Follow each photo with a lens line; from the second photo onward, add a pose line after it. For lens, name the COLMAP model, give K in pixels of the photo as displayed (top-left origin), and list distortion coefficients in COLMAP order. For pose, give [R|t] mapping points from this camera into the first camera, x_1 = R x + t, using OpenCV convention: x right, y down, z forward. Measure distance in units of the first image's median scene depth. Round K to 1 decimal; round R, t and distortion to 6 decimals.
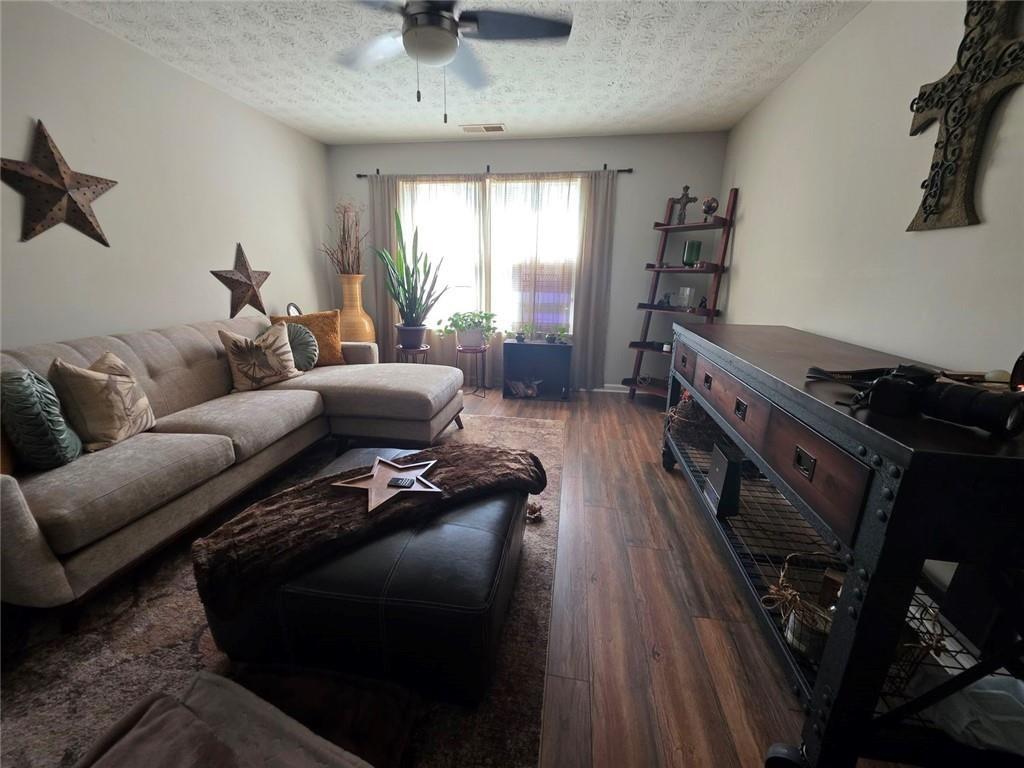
lens RADIAL K [[411.1, 0, 510.9], [0, 411.1, 386.9], [0, 0, 1]] dist [-0.001043, -0.000062]
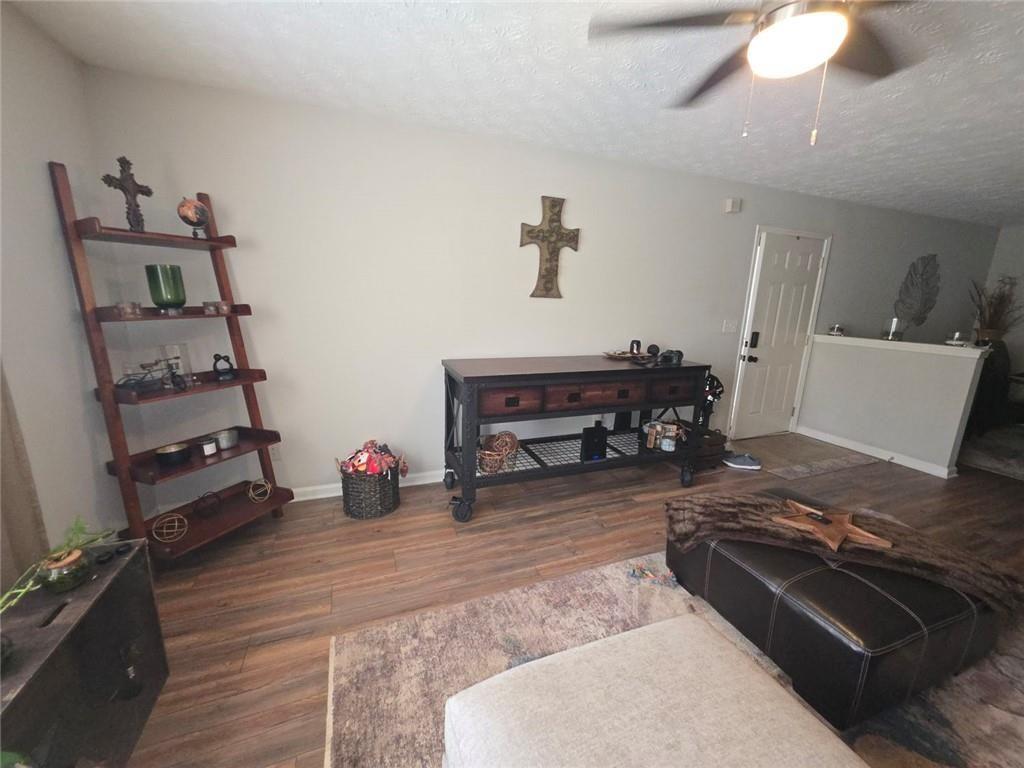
lens RADIAL K [[411.1, 0, 508.7], [0, 411.1, 384.2], [0, 0, 1]] dist [-0.001043, -0.000062]
pose [[-0.501300, -0.218434, 0.837248, -0.426197], [0.200530, 0.911939, 0.357987, -0.433186], [-0.841716, 0.347352, -0.413353, 1.231819]]
